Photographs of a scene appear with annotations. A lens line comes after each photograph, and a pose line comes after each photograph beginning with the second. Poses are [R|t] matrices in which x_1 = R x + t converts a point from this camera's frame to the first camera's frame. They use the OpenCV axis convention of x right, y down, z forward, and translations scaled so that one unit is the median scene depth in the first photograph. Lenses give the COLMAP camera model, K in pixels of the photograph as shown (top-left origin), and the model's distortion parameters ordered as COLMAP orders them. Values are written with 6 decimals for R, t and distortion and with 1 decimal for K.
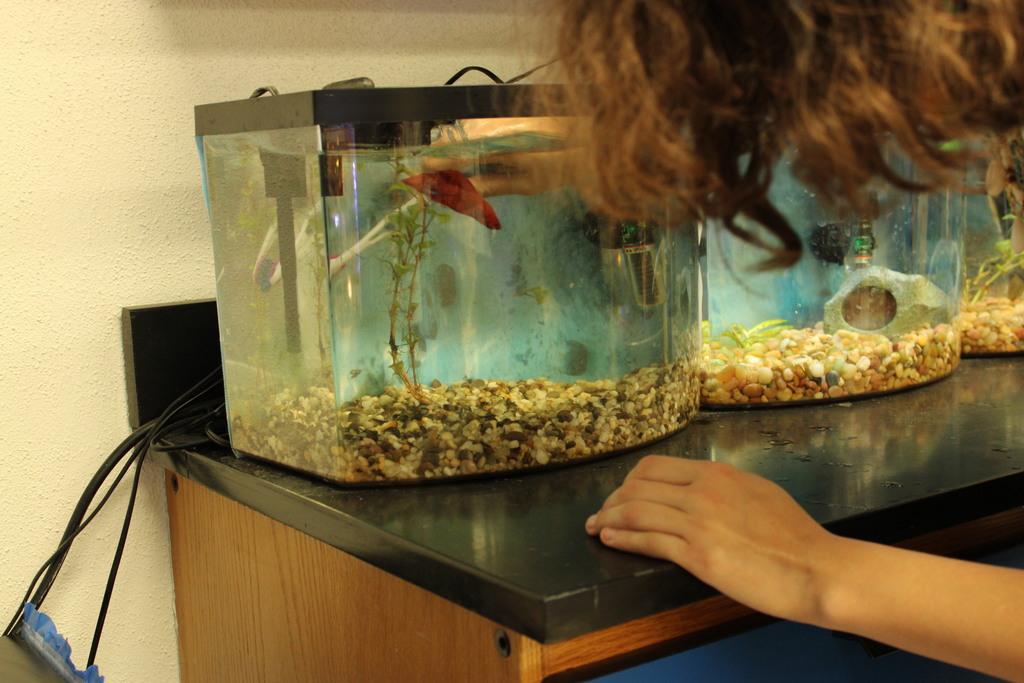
lens RADIAL K [[1135.7, 0, 512.0], [0, 1135.7, 341.5], [0, 0, 1]] dist [-0.017347, 0.057467]
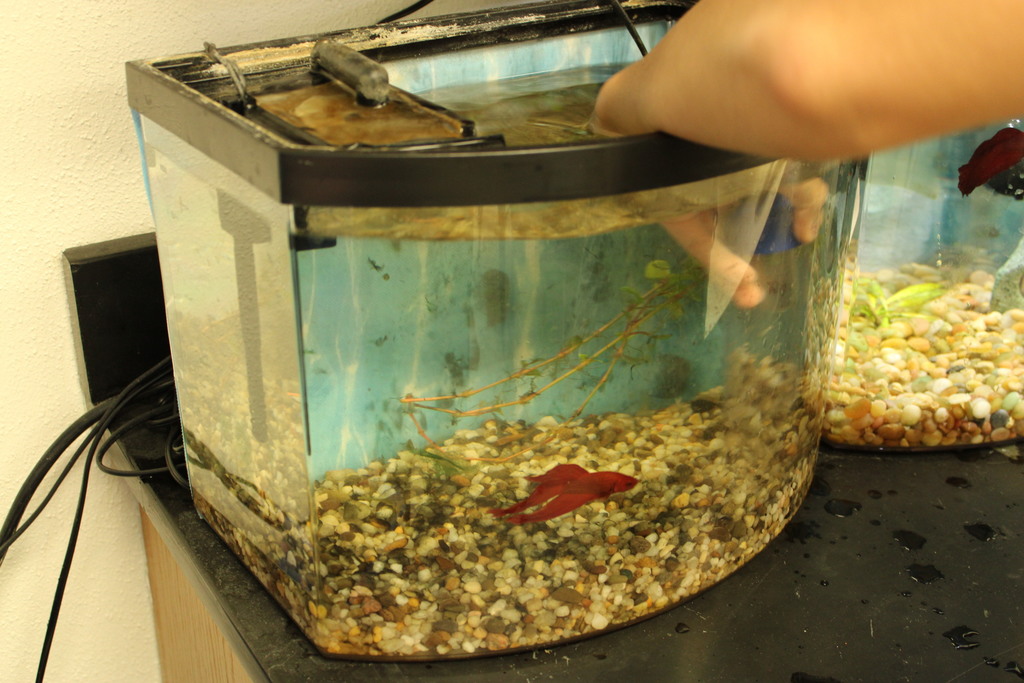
lens RADIAL K [[1135.7, 0, 512.0], [0, 1135.7, 341.5], [0, 0, 1]] dist [-0.017347, 0.057467]
pose [[0.994378, 0.099511, -0.036194, -0.020411], [-0.082700, 0.943305, 0.321459, -0.284564], [0.066131, -0.316659, 0.946232, 0.350439]]
